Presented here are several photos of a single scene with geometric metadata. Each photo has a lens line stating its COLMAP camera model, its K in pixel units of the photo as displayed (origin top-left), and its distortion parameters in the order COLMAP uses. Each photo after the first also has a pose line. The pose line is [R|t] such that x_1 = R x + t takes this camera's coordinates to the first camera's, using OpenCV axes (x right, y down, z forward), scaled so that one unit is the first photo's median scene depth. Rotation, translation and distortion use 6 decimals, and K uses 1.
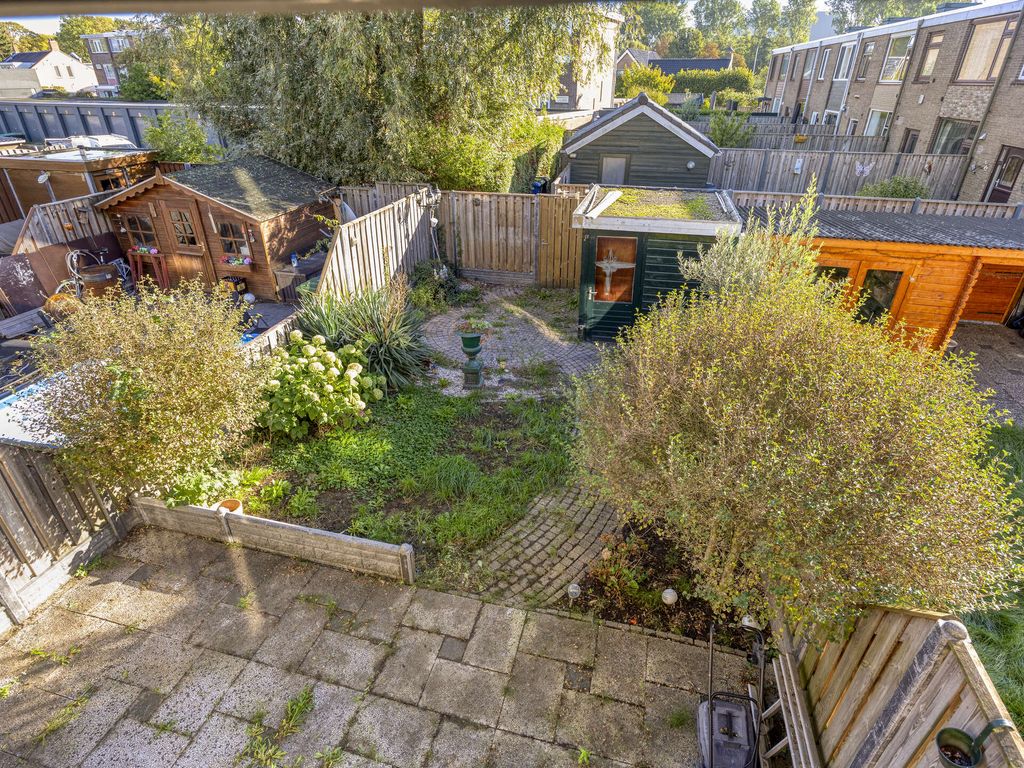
lens RADIAL K [[548.7, 0, 512.0], [0, 548.7, 384.0], [0, 0, 1]] dist [-0.002822, -0.000190]
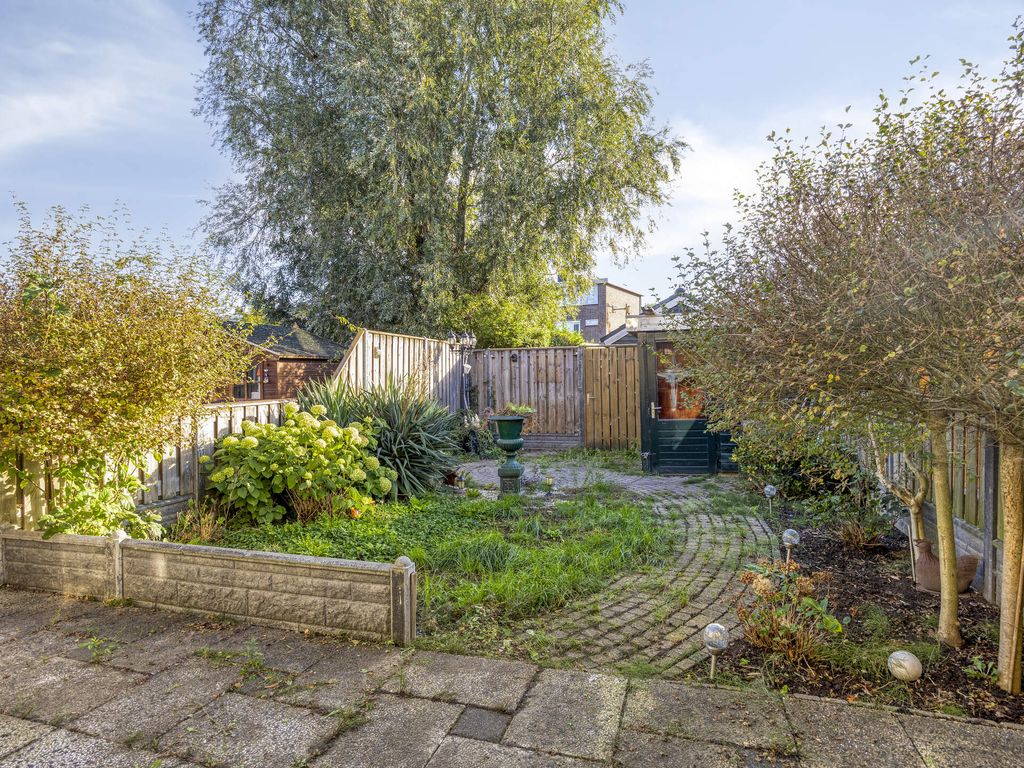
lens RADIAL K [[585.6, 0, 512.0], [0, 585.6, 384.0], [0, 0, 1]] dist [-0.006277, -0.001373]
pose [[0.998690, -0.014424, -0.049099, -0.043014], [-0.010812, 0.878319, -0.477952, 0.379428], [0.050019, 0.477857, 0.877012, 0.341704]]
